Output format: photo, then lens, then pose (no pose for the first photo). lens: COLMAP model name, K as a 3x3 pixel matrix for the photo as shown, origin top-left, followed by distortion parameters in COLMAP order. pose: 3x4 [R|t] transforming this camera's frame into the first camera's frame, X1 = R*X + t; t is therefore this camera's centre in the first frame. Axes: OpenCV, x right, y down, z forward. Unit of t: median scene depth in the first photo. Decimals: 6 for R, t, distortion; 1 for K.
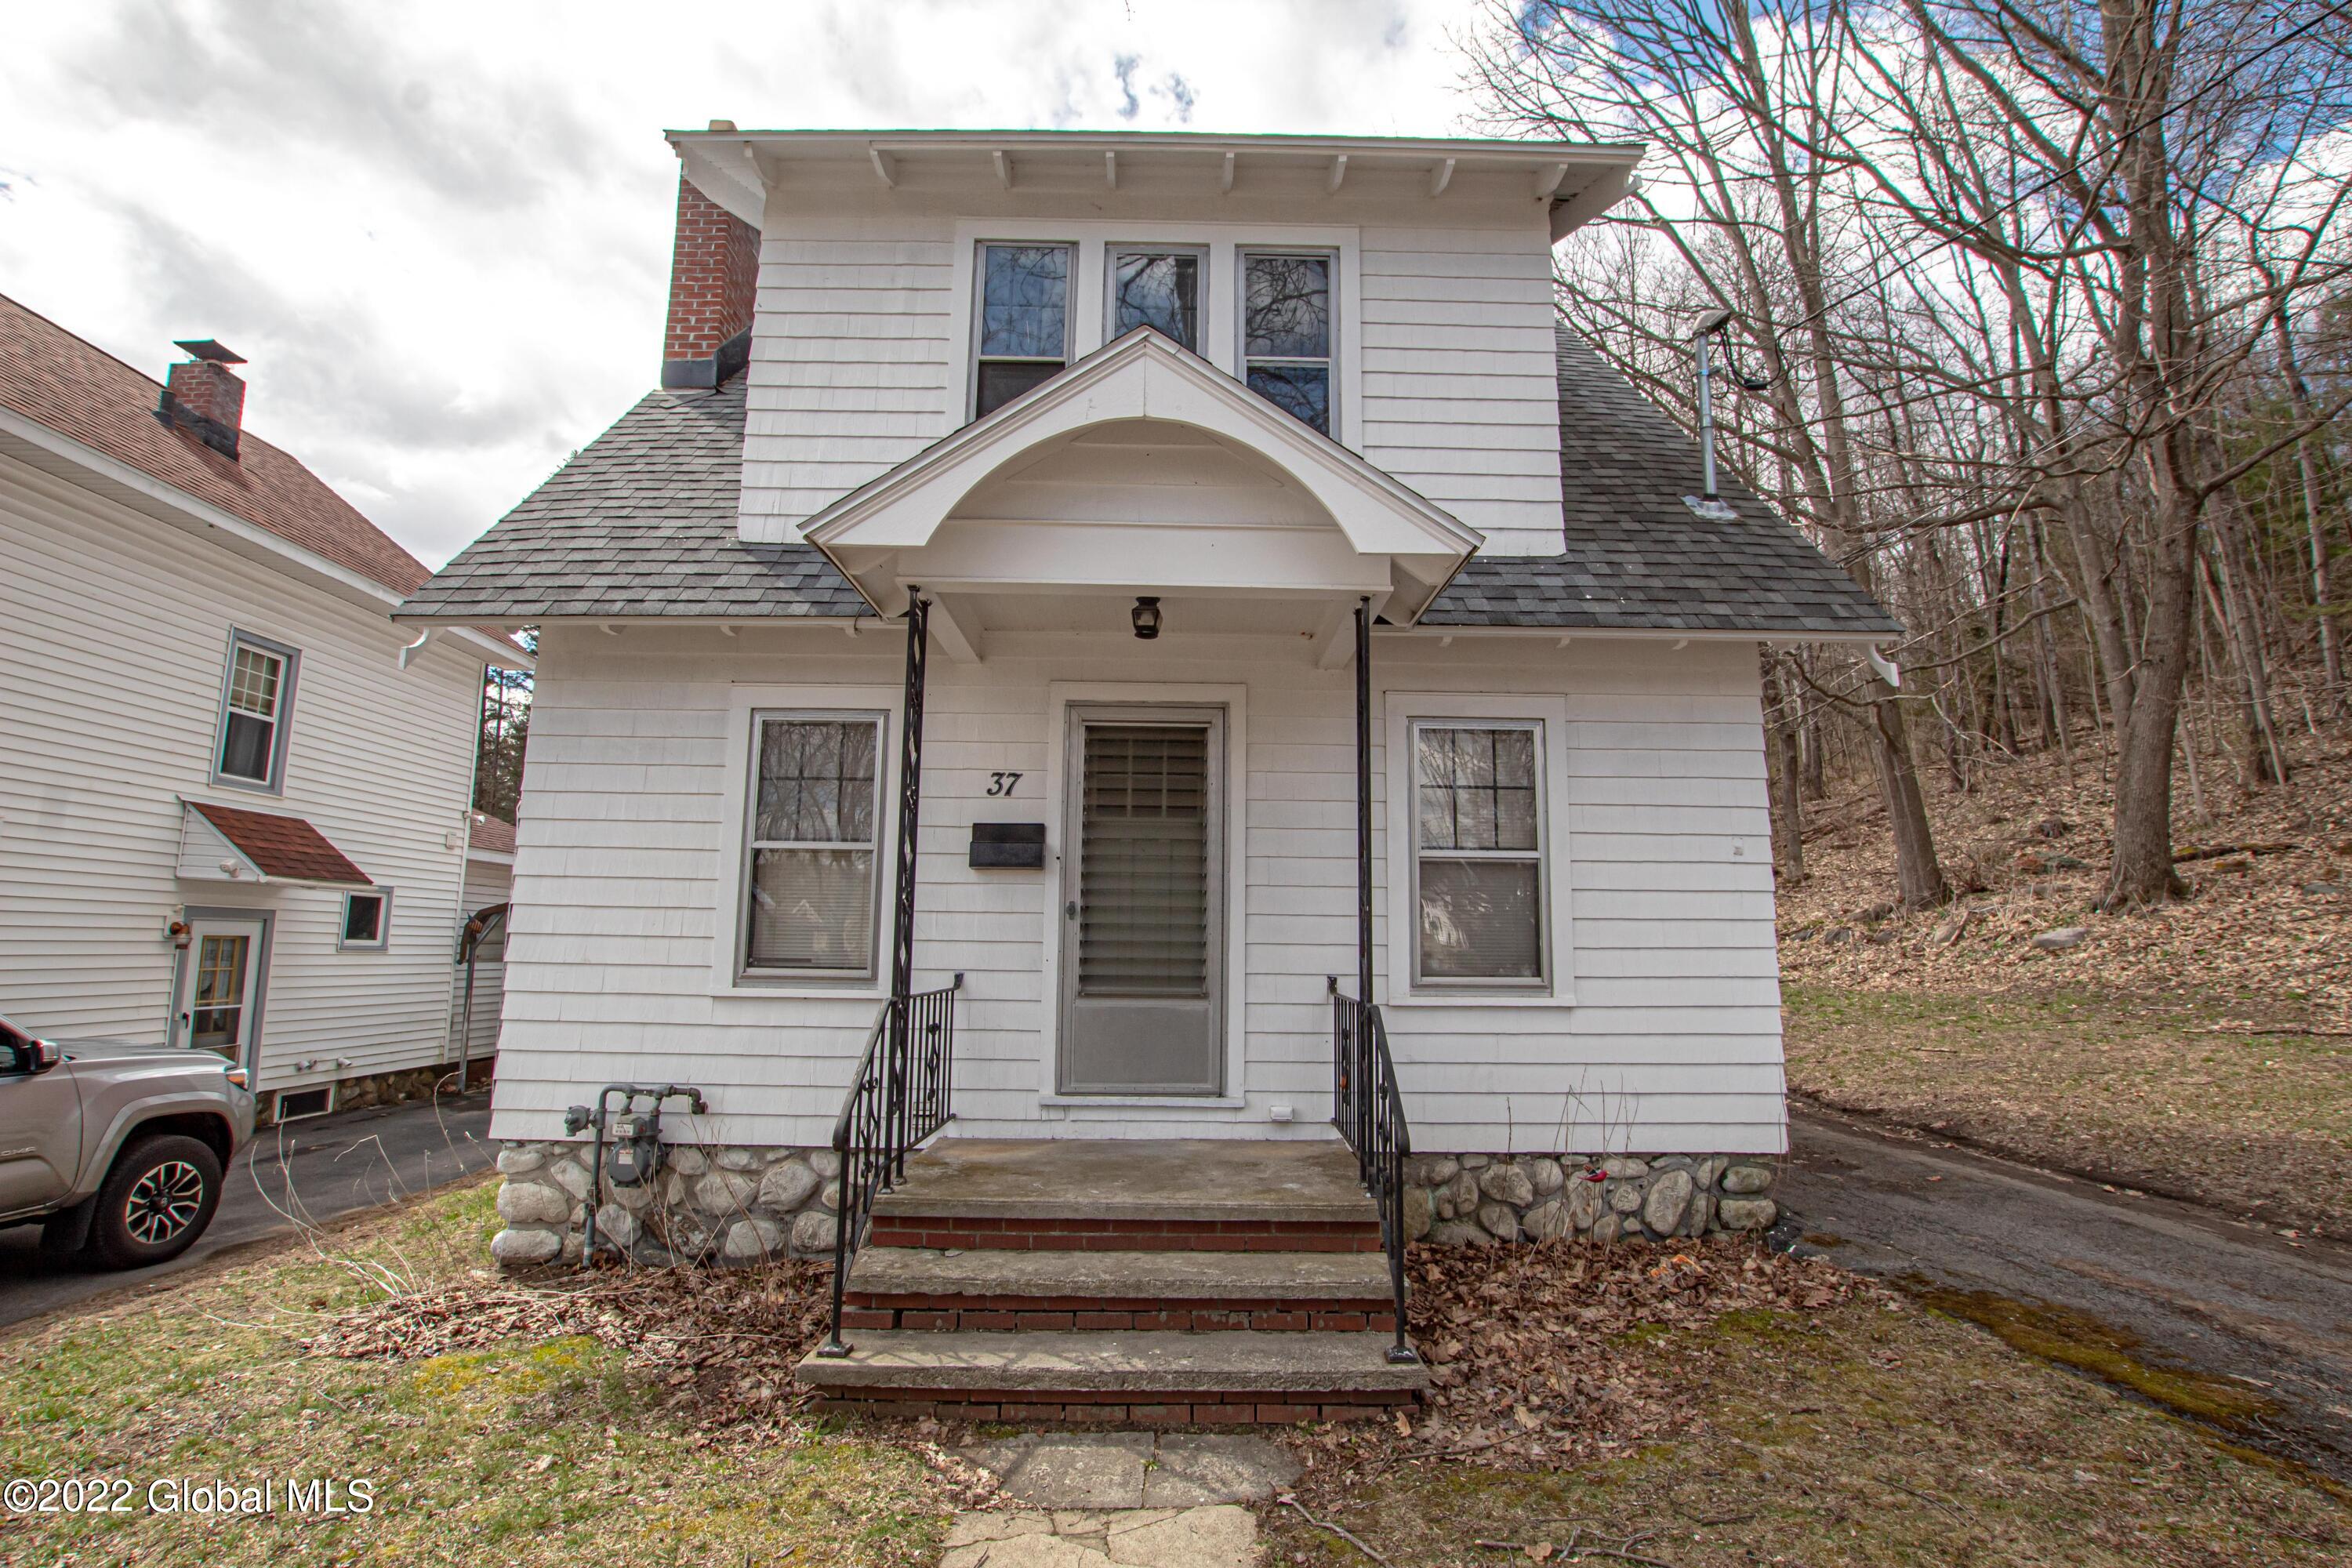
lens RADIAL K [[1091.3, 0, 1193.1], [0, 1091.3, 794.3], [0, 0, 1]] dist [-0.030332, 0.003866]
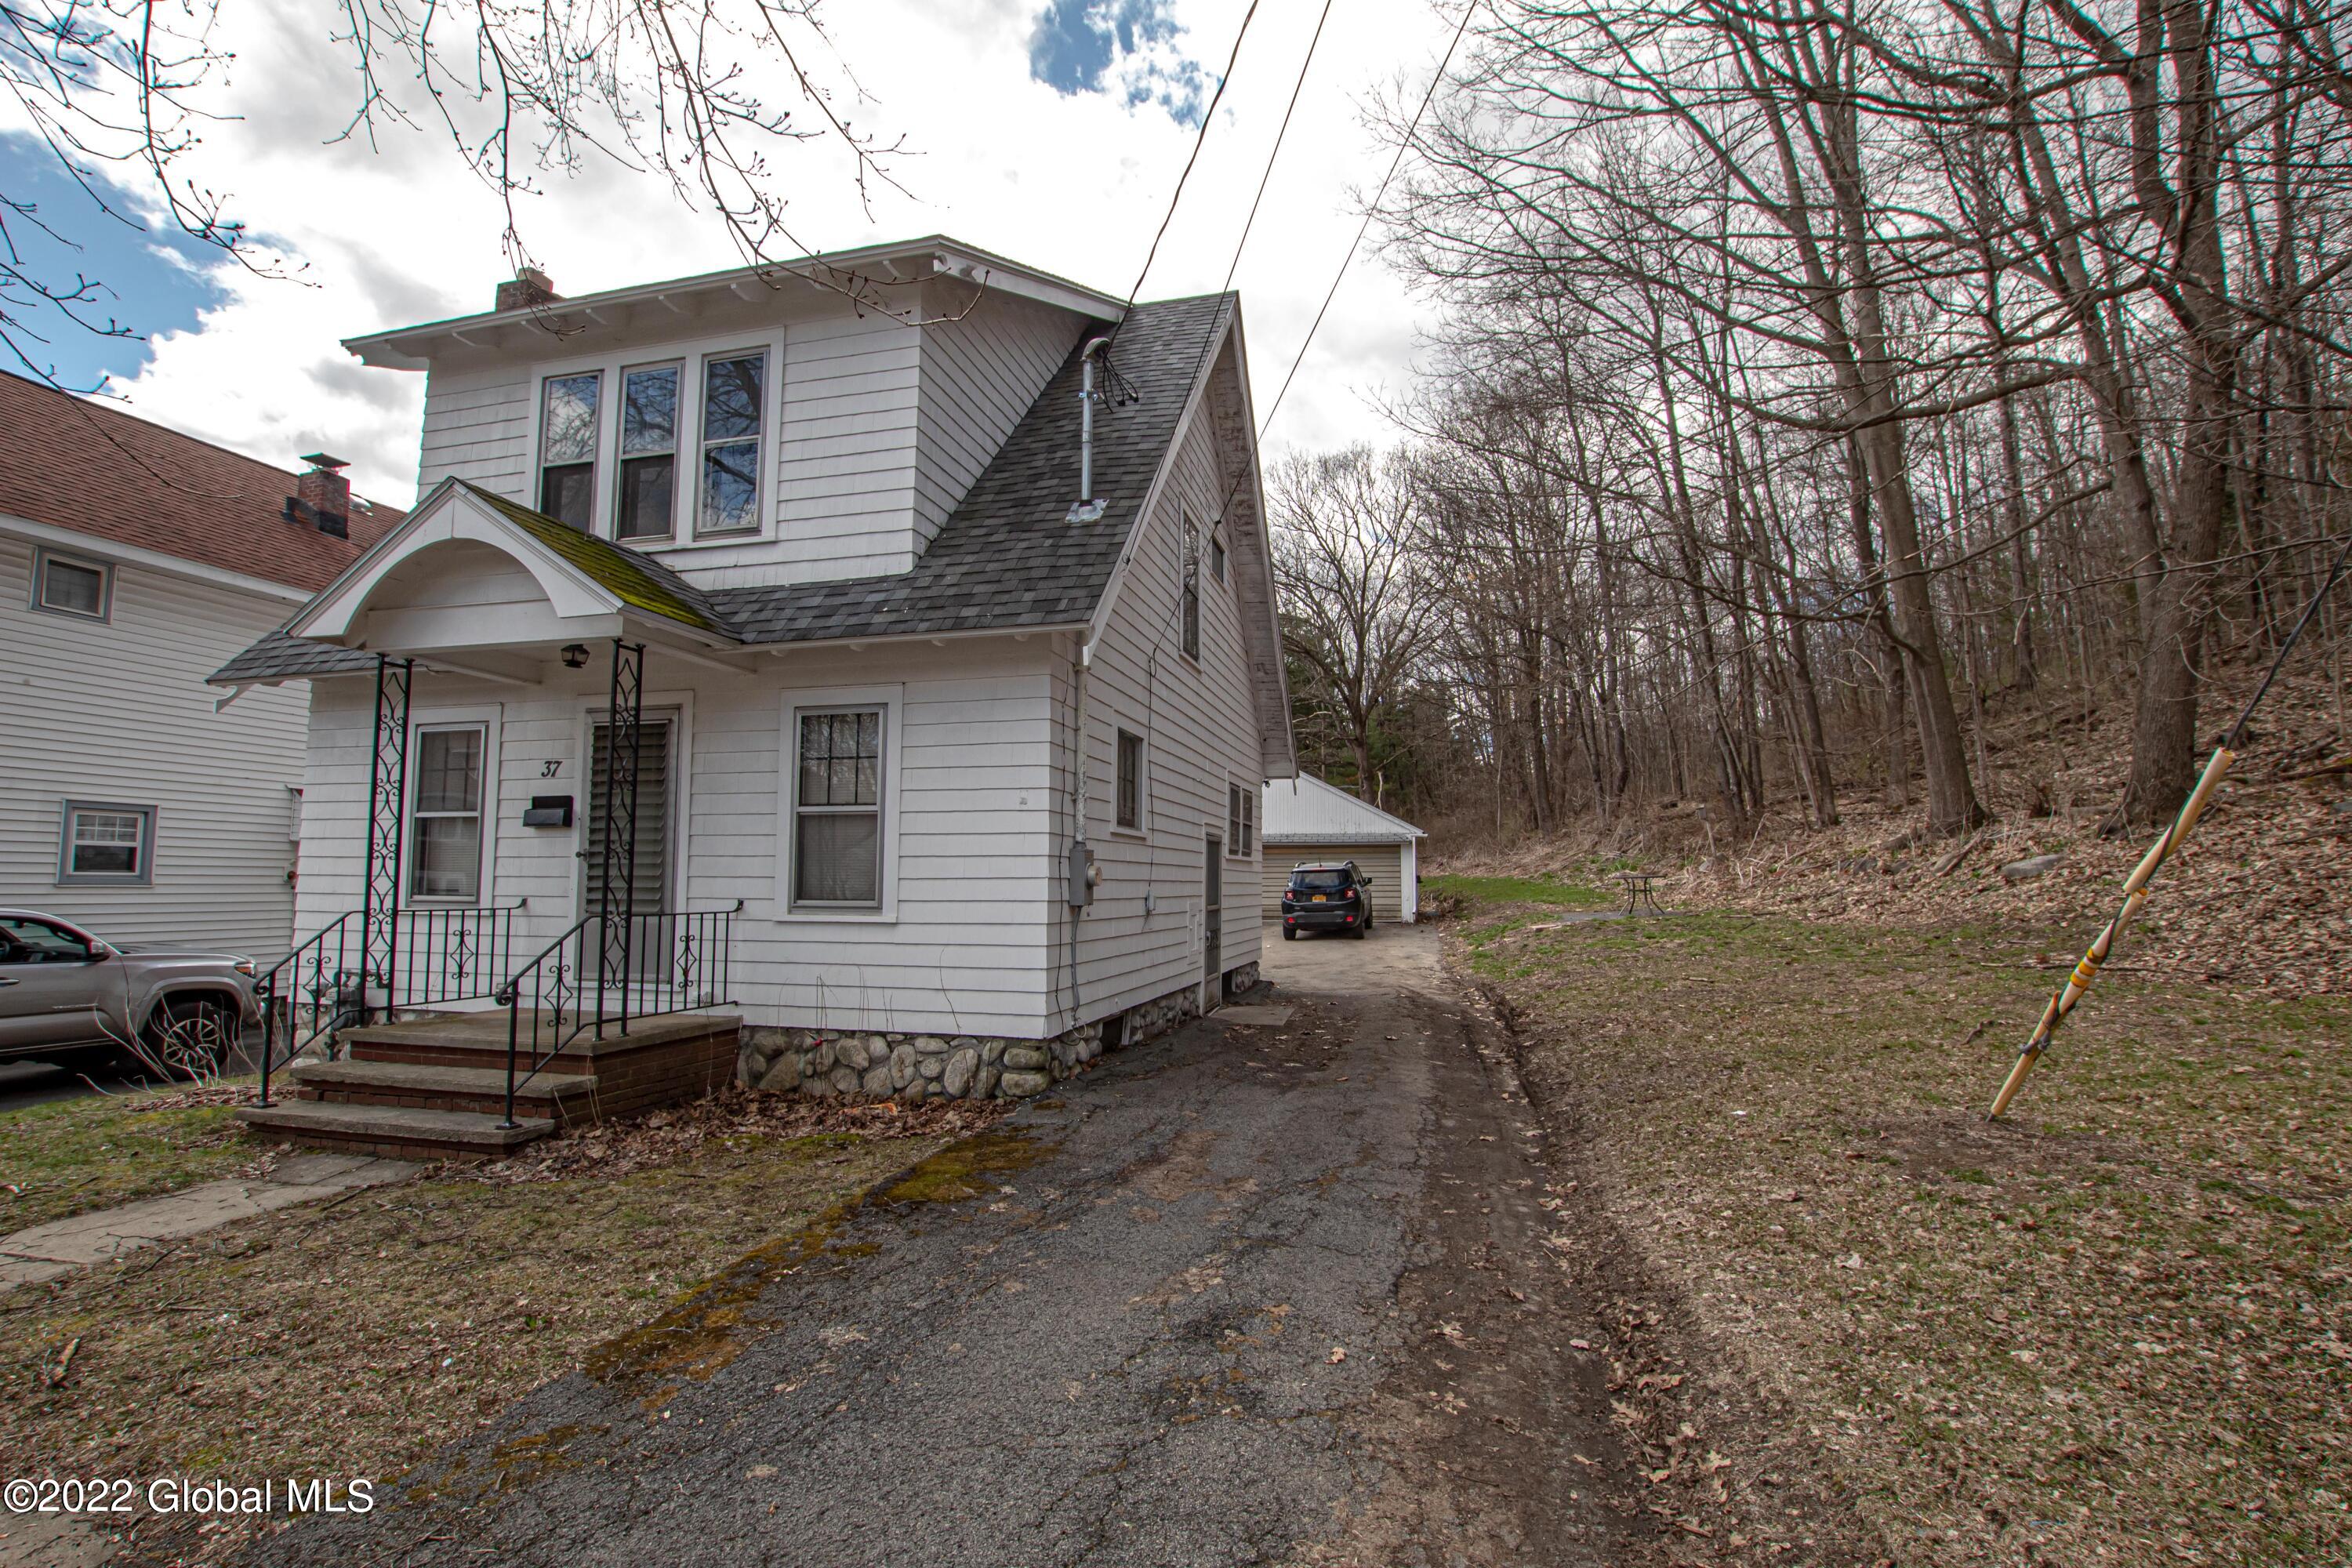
lens RADIAL K [[1091.3, 0, 1184.0], [0, 1091.3, 790.8], [0, 0, 1]] dist [-0.030332, 0.003866]
pose [[0.966168, -0.029287, -0.256245, 1.031120], [0.042922, 0.997935, 0.047781, -0.012648], [0.254317, -0.057163, 0.965430, -0.177329]]
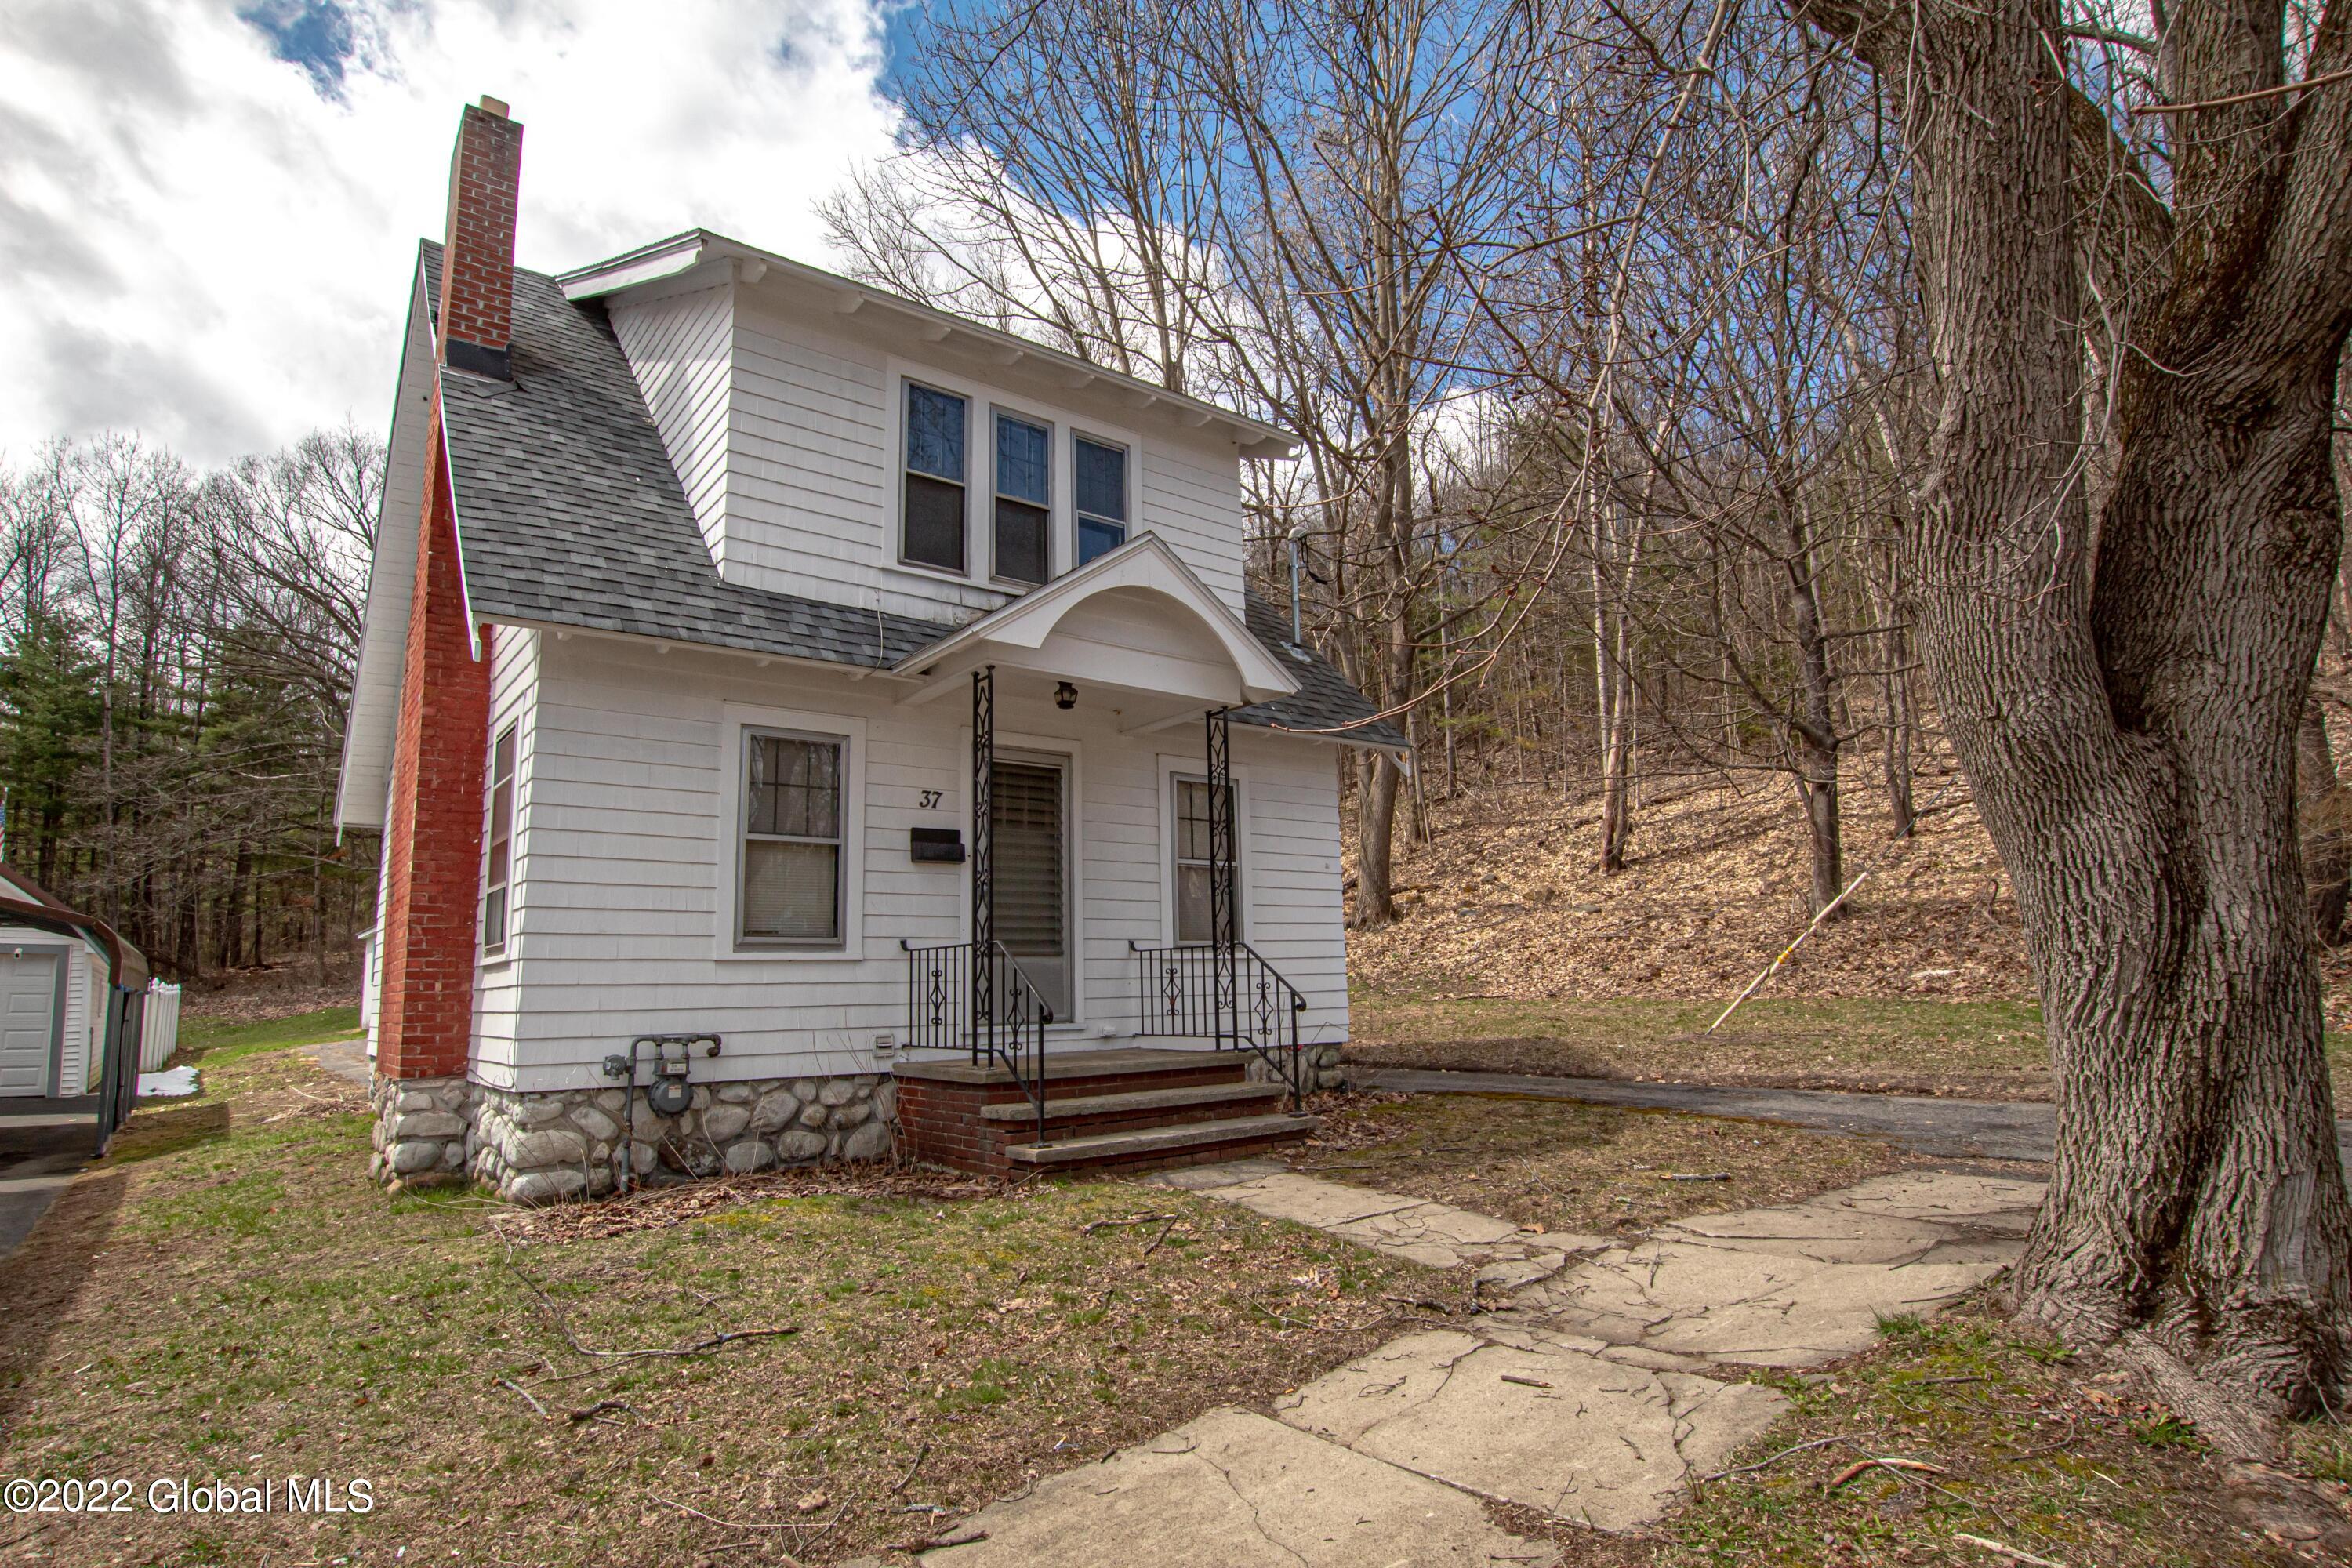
lens RADIAL K [[1246.9, 0, 1168.3], [0, 1246.9, 787.4], [0, 0, 1]] dist [-0.001012, 0.001487]
pose [[0.796589, 0.067030, 0.600794, -0.887589], [-0.049102, 0.997724, -0.046211, 0.033511], [-0.602524, 0.007311, 0.798067, -0.412044]]
